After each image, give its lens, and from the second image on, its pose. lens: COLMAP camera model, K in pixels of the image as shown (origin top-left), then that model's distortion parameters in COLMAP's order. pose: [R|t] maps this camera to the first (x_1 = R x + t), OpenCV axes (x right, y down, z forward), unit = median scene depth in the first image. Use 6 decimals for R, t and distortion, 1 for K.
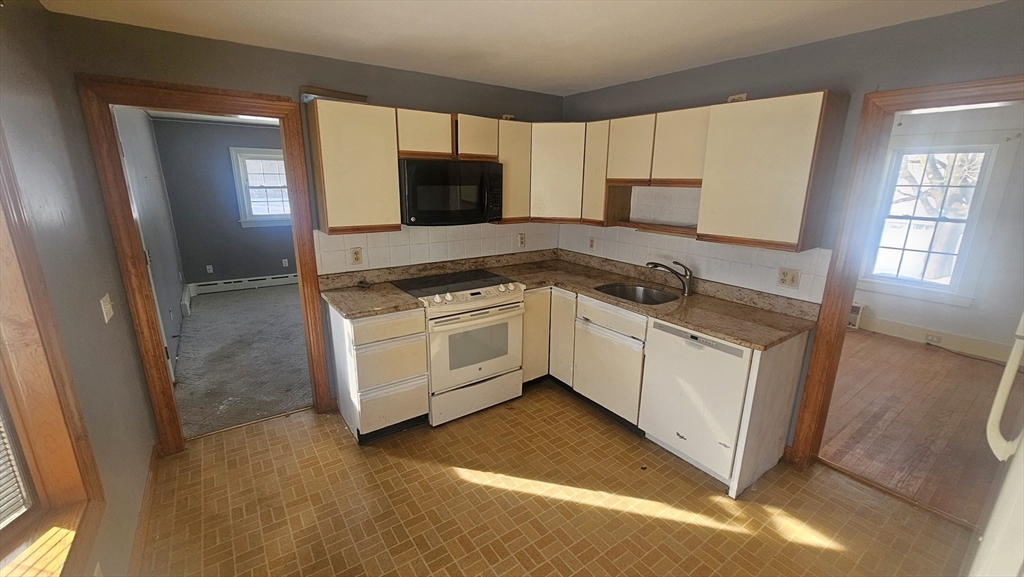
lens RADIAL K [[417.8, 0, 509.5], [0, 417.8, 290.3], [0, 0, 1]] dist [0.000735, 0.001446]
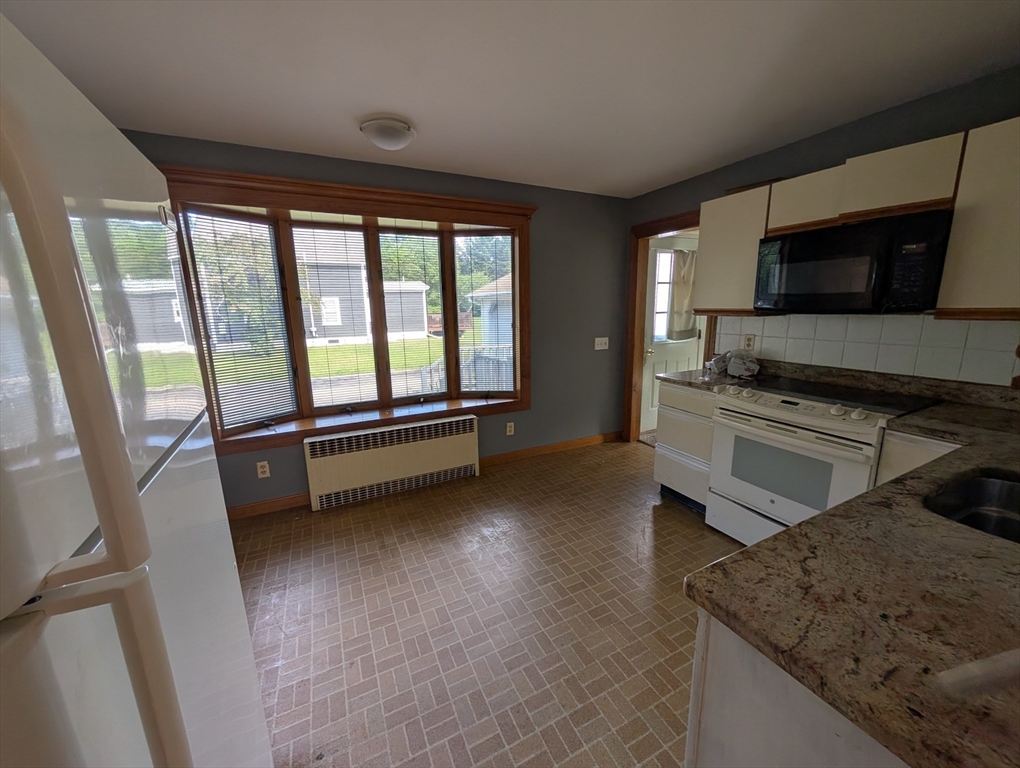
lens RADIAL K [[385.4, 0, 511.8], [0, 385.4, 384.1], [0, 0, 1]] dist [0.000286, -0.000066]
pose [[-0.154883, 0.188682, -0.969748, 0.672836], [-0.240547, 0.944849, 0.222257, -0.057954], [0.958201, 0.267693, -0.100954, 0.590166]]
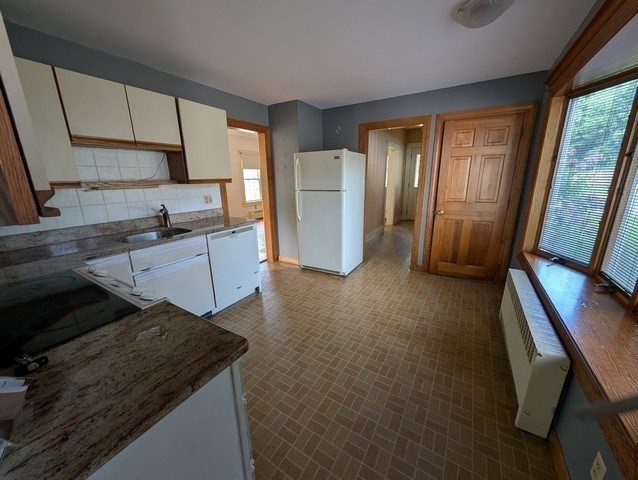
lens RADIAL K [[241.1, 0, 320.1], [0, 241.1, 239.2], [0, 0, 1]] dist [0.000286, -0.000066]
pose [[-0.389710, -0.241753, 0.888640, -0.553204], [0.247188, 0.902063, 0.353808, -0.118502], [-0.887144, 0.357543, -0.291785, 0.801494]]
